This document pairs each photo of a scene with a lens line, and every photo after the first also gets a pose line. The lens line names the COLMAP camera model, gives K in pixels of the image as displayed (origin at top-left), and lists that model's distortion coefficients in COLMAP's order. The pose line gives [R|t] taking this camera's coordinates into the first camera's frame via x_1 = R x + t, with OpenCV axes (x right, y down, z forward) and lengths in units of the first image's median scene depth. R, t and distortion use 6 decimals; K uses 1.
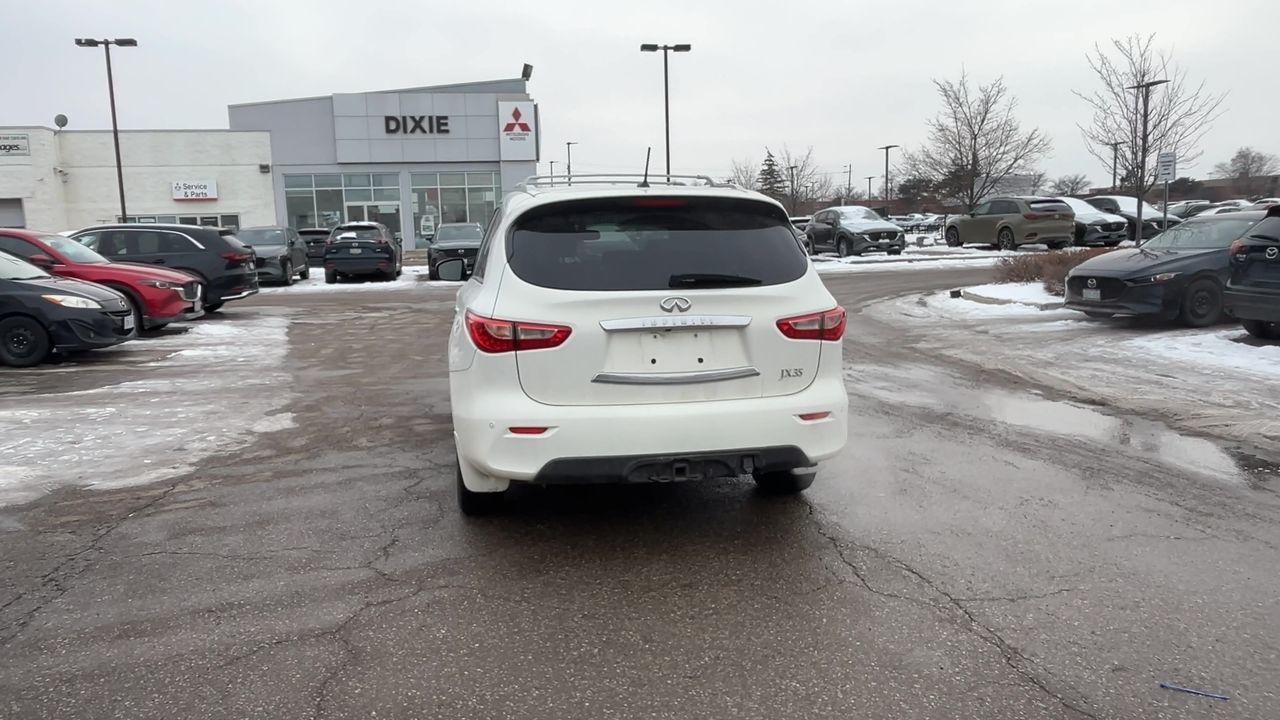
lens RADIAL K [[883.3, 0, 619.8], [0, 883.3, 355.2], [0, 0, 1]] dist [0.005909, -0.018142]
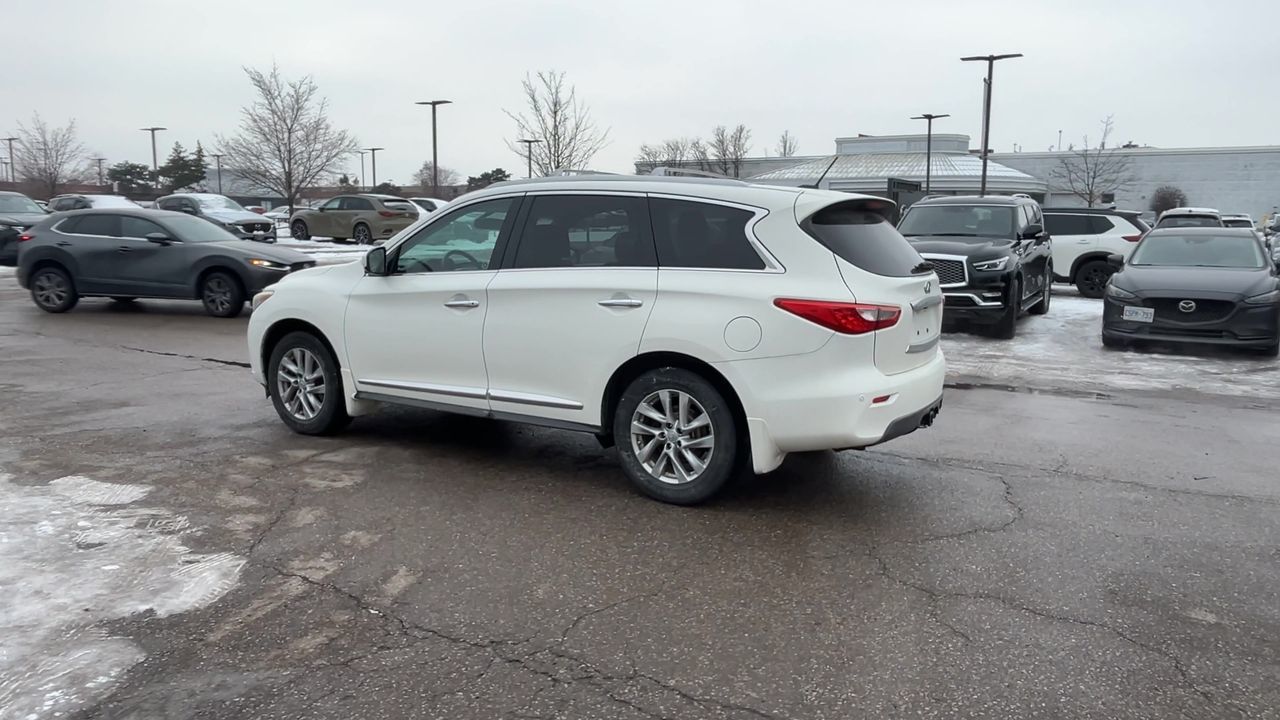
lens RADIAL K [[883.3, 0, 641.8], [0, 883.3, 349.9], [0, 0, 1]] dist [0.005909, -0.018142]
pose [[0.650208, -0.073431, 0.756199, -0.810951], [0.072697, 0.996765, 0.034283, -0.028592], [-0.756270, 0.032682, 0.653443, 0.332143]]
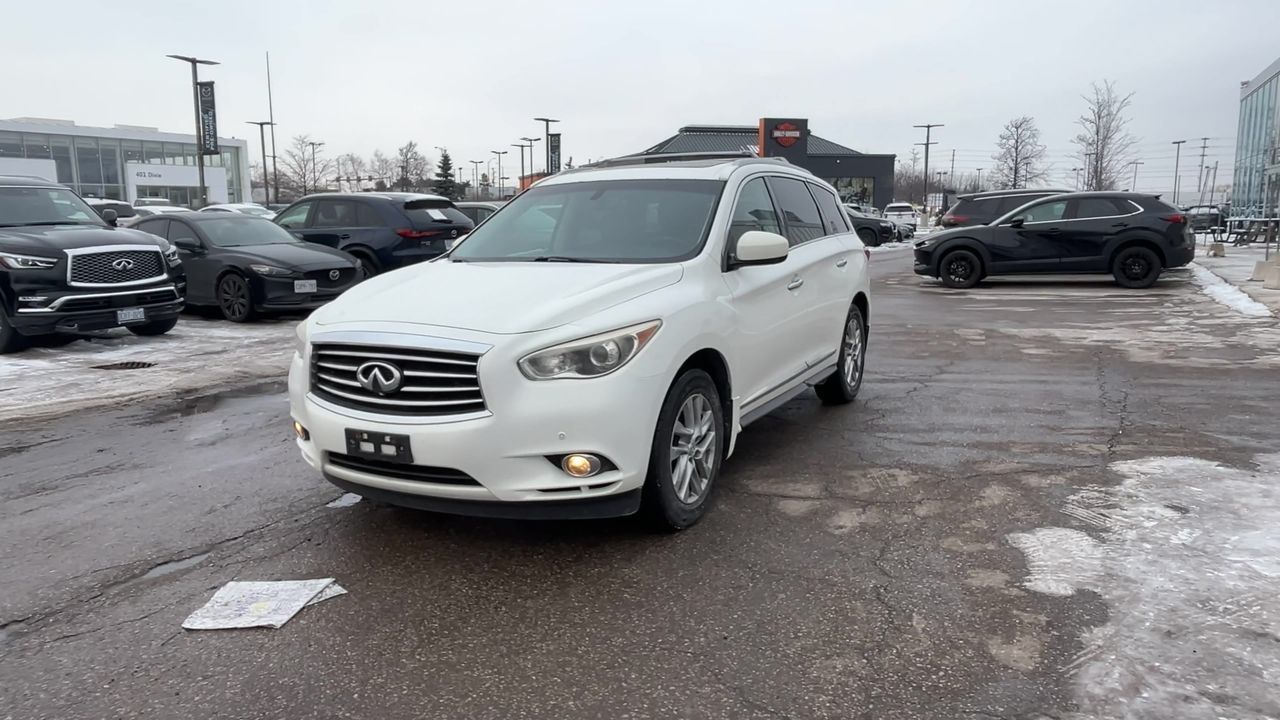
lens RADIAL K [[883.3, 0, 631.2], [0, 883.3, 359.2], [0, 0, 1]] dist [0.005909, -0.018142]
pose [[-0.793048, -0.064074, 0.605780, -0.648464], [0.112619, 0.961888, 0.249174, -0.240253], [-0.598658, 0.265830, -0.755608, 1.962166]]
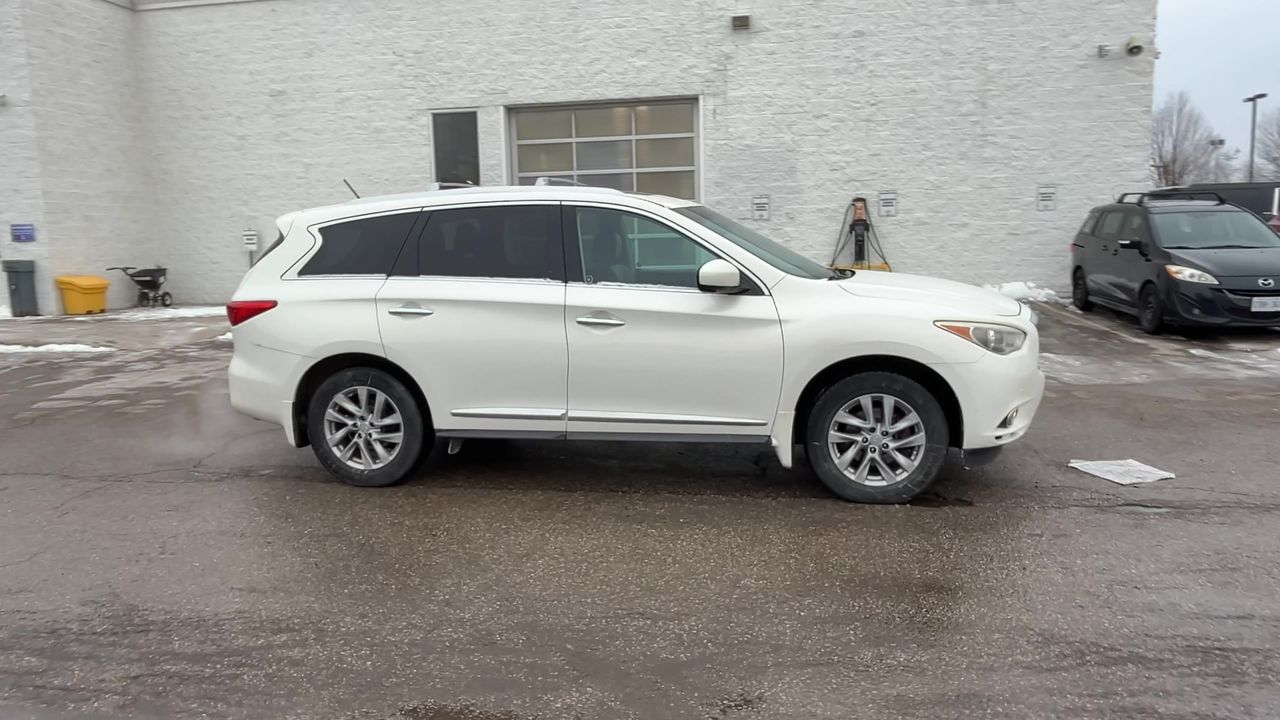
lens RADIAL K [[883.3, 0, 633.6], [0, 883.3, 358.7], [0, 0, 1]] dist [0.005909, -0.018142]
pose [[-0.337605, 0.162551, -0.927146, 0.959892], [-0.091027, 0.974722, 0.204038, -0.221229], [0.936876, 0.153280, -0.314275, 1.486413]]
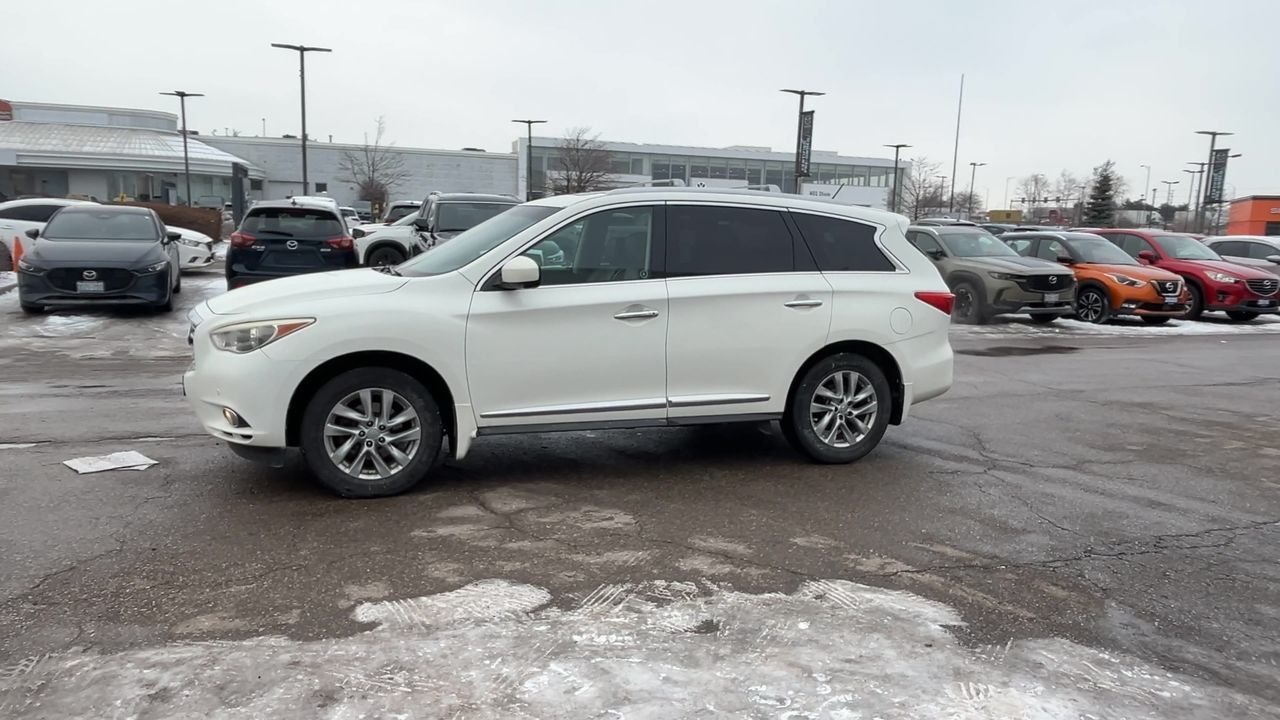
lens RADIAL K [[883.3, 0, 625.9], [0, 883.3, 359.0], [0, 0, 1]] dist [0.005909, -0.018142]
pose [[-0.165607, -0.125643, 0.978155, -1.128756], [0.104636, 0.984014, 0.144111, -0.150251], [-0.980625, 0.126217, -0.149813, 1.269751]]
